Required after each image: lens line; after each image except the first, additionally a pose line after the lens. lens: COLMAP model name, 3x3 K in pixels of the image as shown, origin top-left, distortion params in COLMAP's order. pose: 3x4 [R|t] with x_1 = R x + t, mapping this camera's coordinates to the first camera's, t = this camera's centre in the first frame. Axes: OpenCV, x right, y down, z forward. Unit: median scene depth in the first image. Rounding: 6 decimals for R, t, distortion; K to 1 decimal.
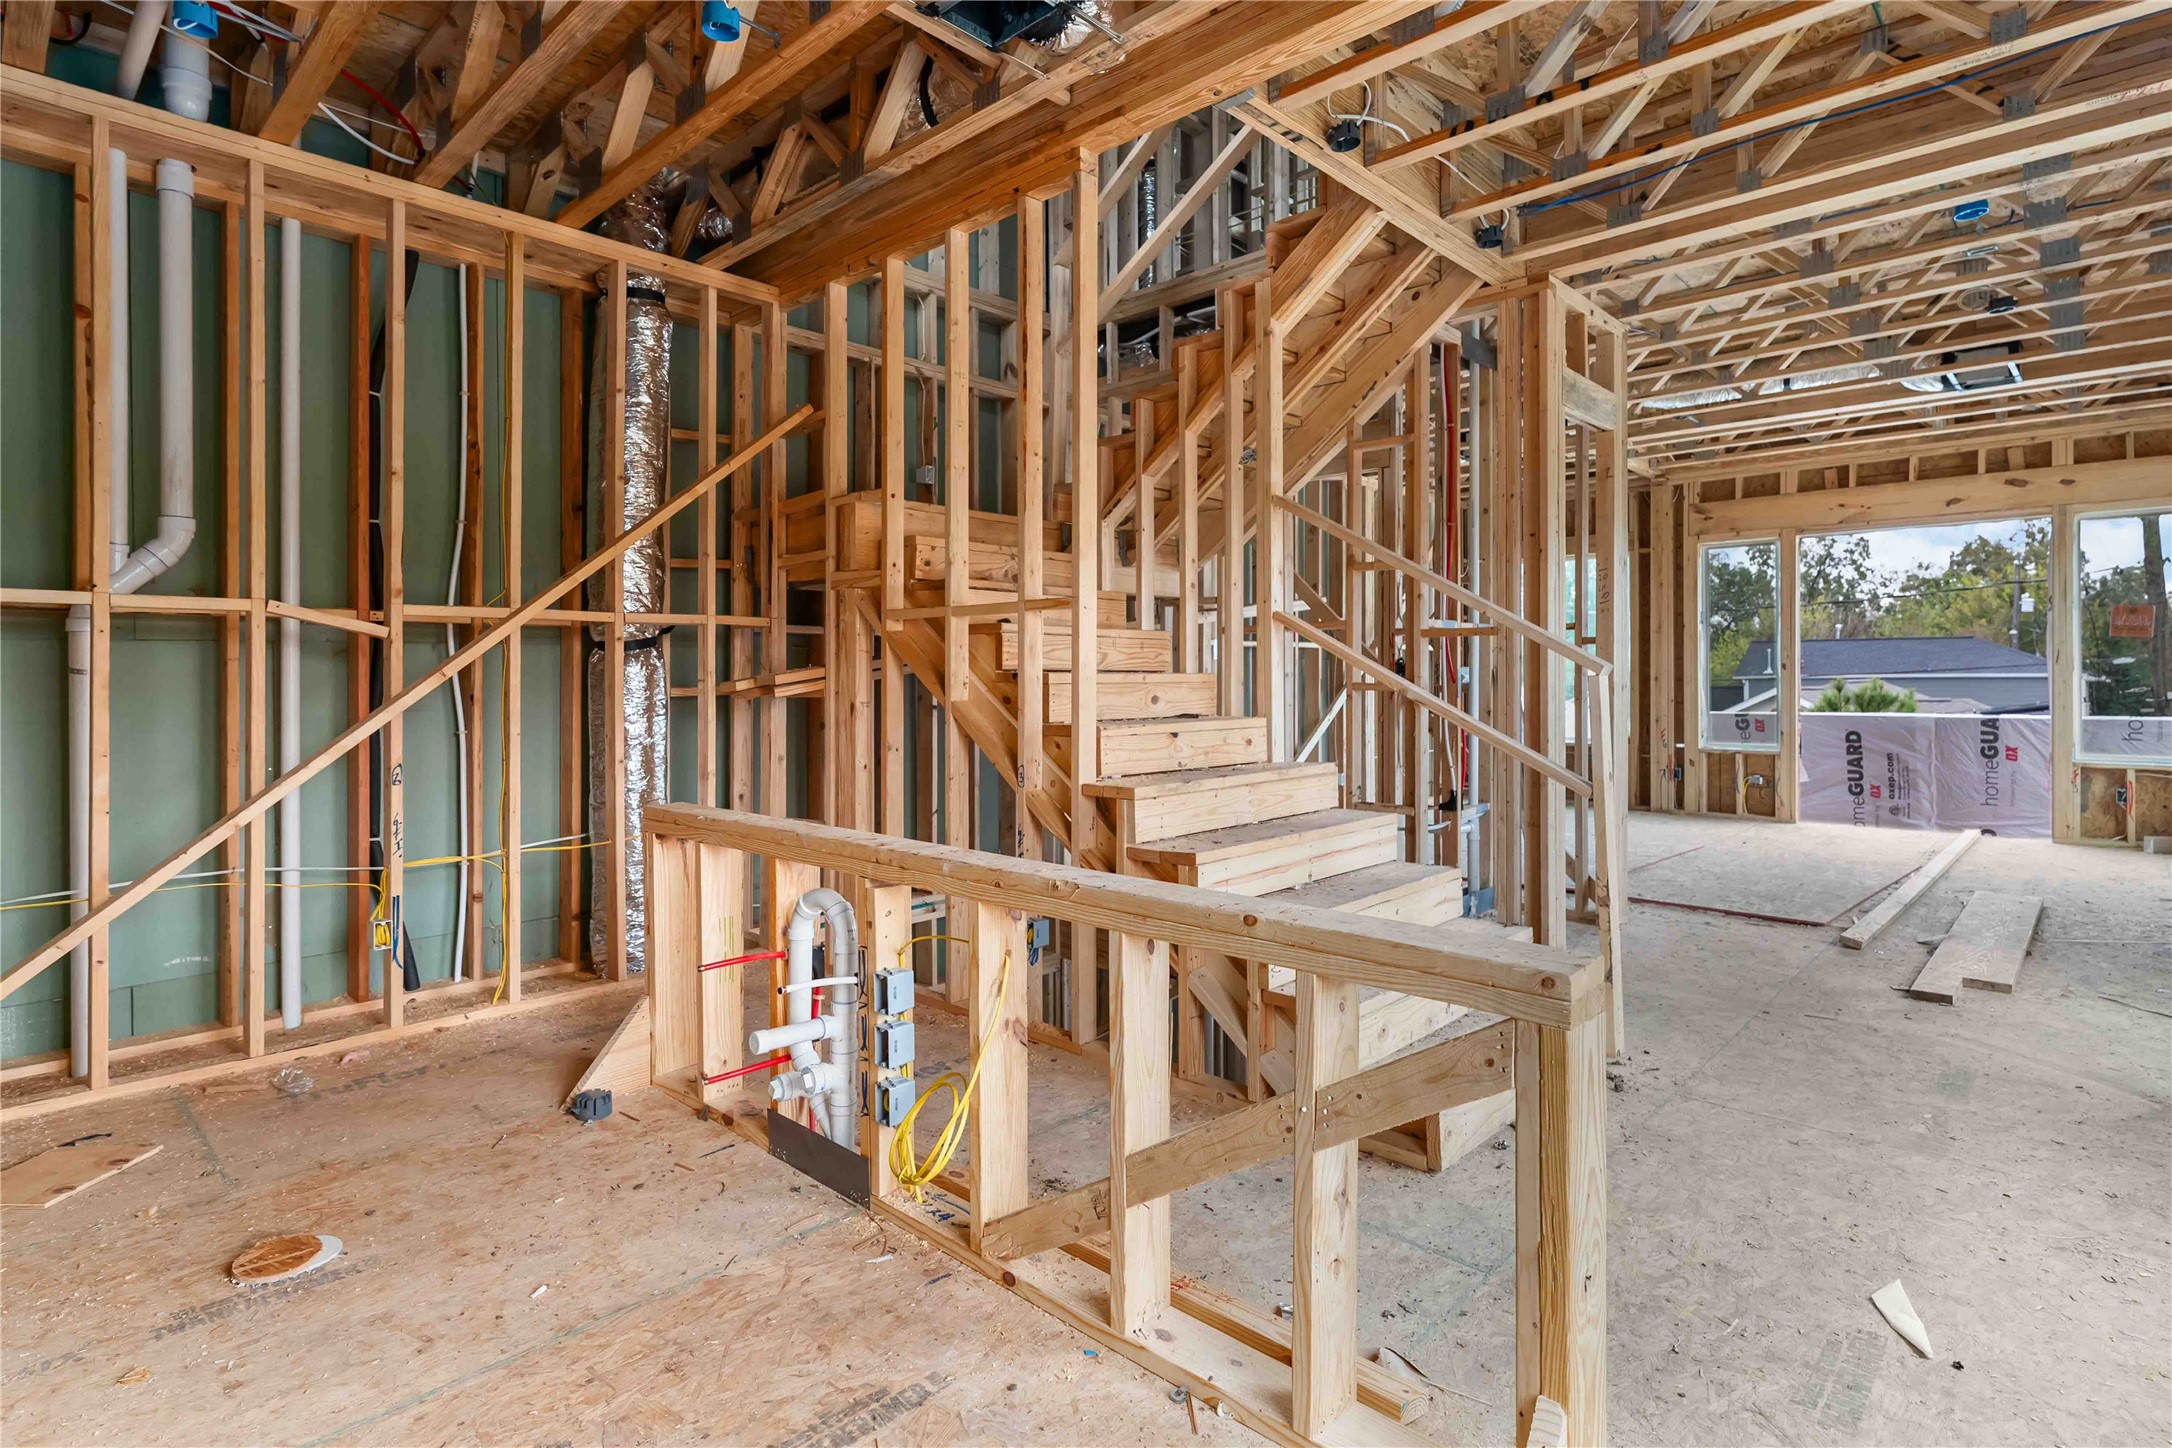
lens RADIAL K [[1081.9, 0, 1082.7], [0, 1081.9, 669.4], [0, 0, 1]] dist [-0.000354, -0.000053]
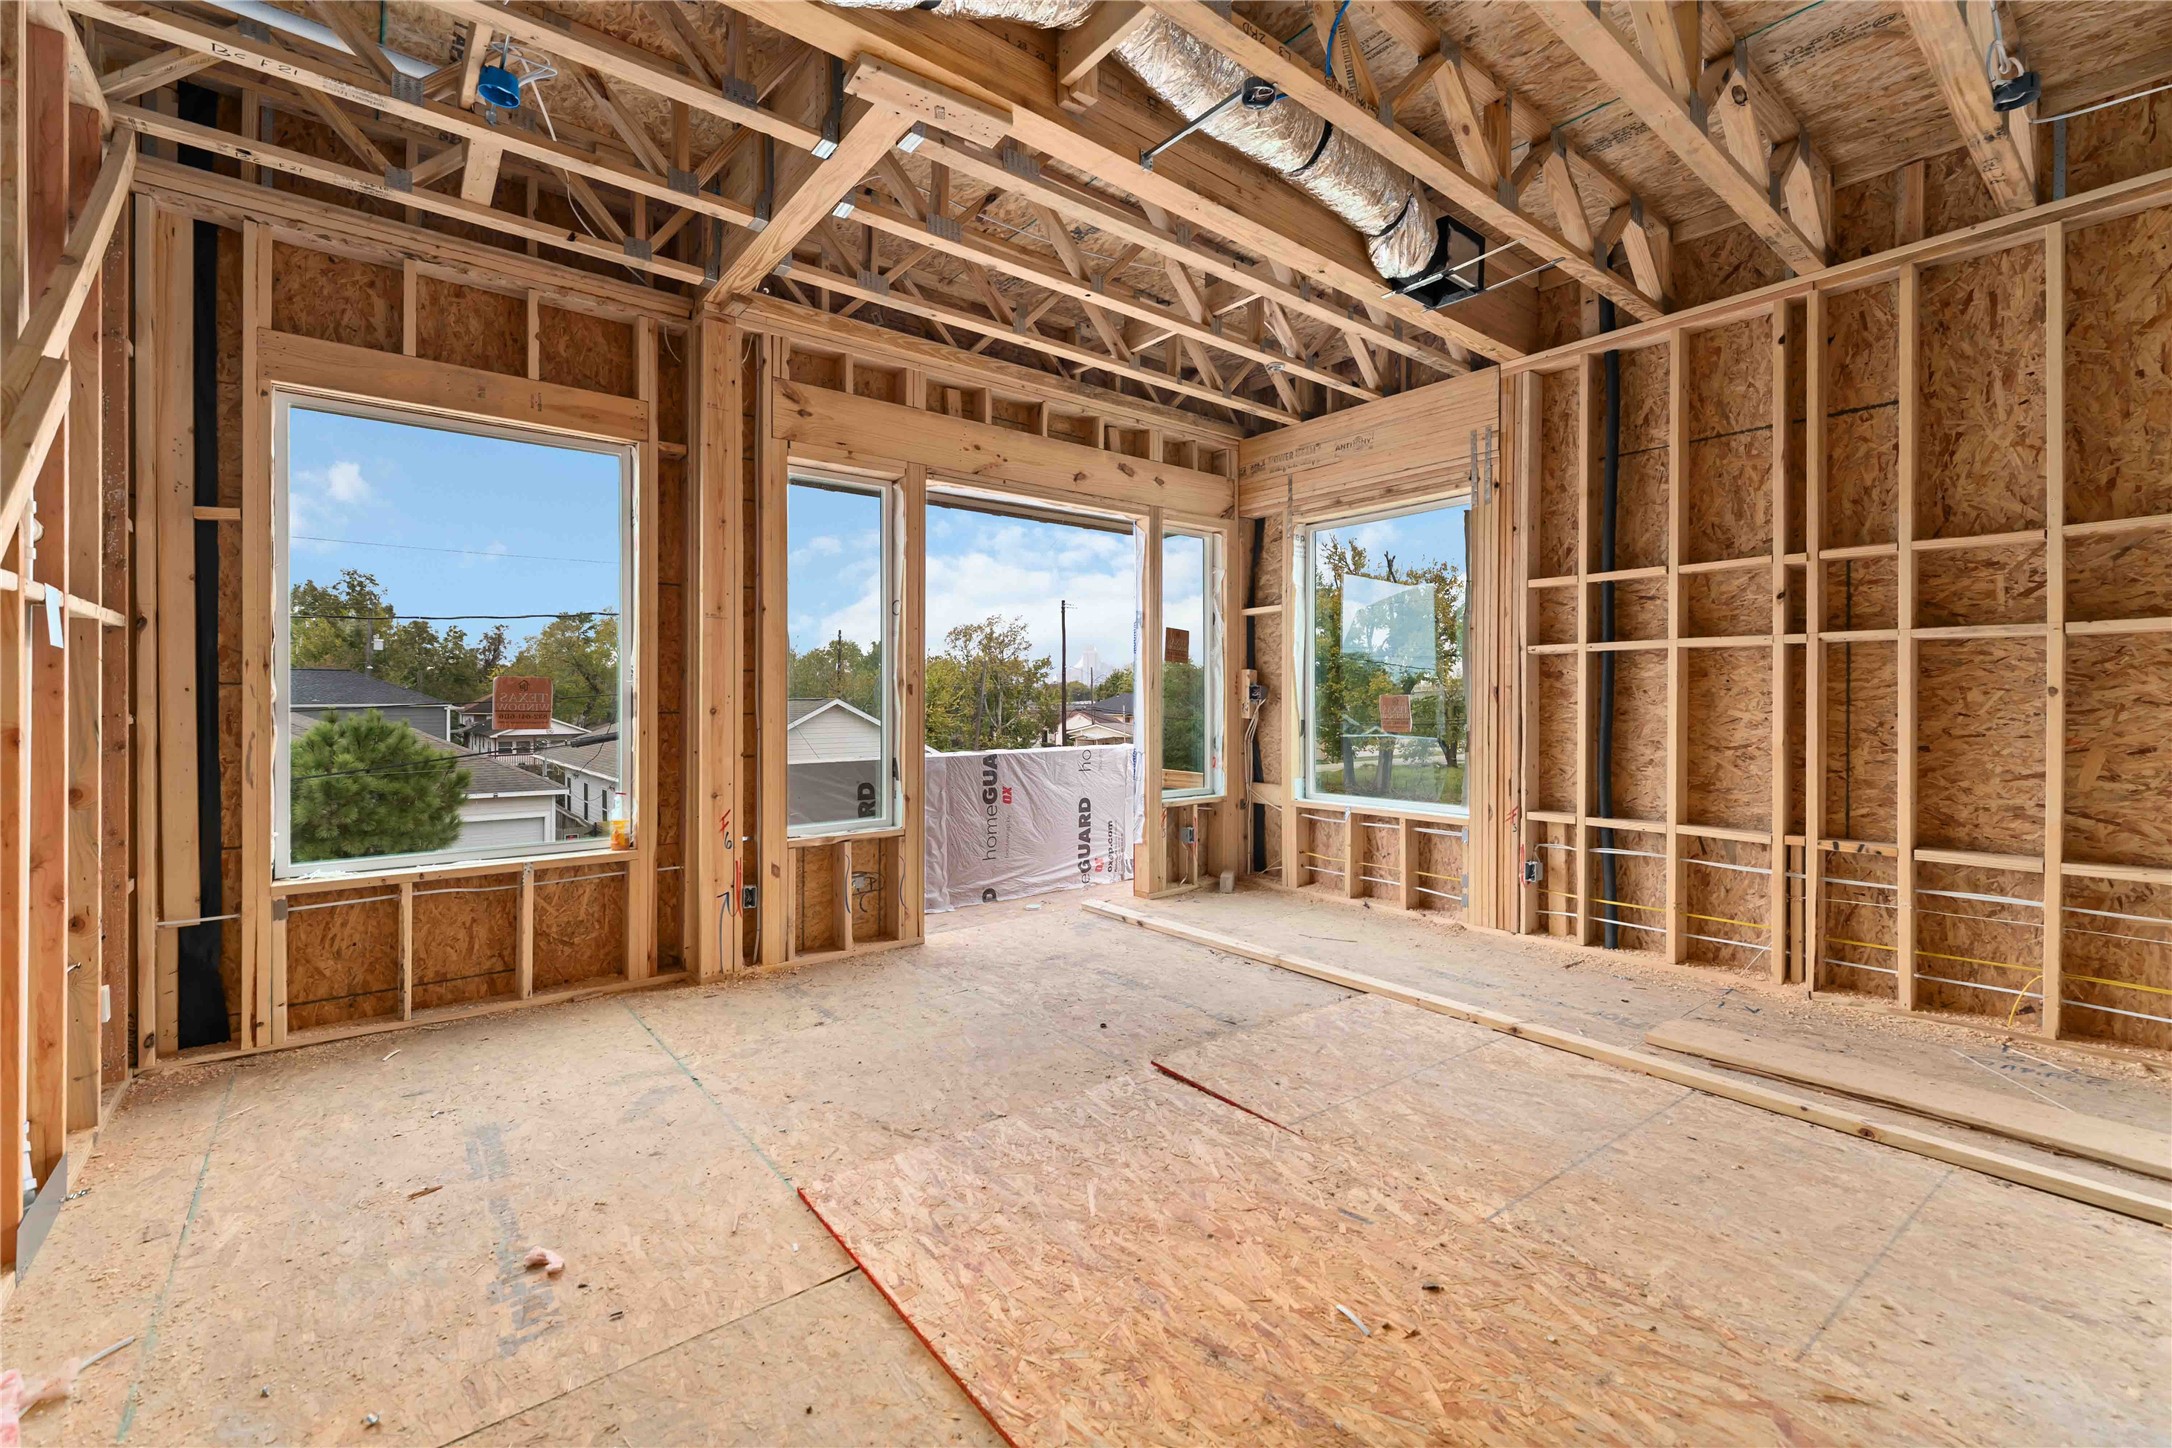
lens RADIAL K [[907.8, 0, 1081.6], [0, 907.8, 703.3], [0, 0, 1]] dist [-0.001003, -0.000053]
pose [[0.141334, -0.002756, 0.989958, 0.150670], [0.000096, 0.999996, 0.002771, 0.003079], [-0.989962, -0.000296, 0.141334, 0.803639]]
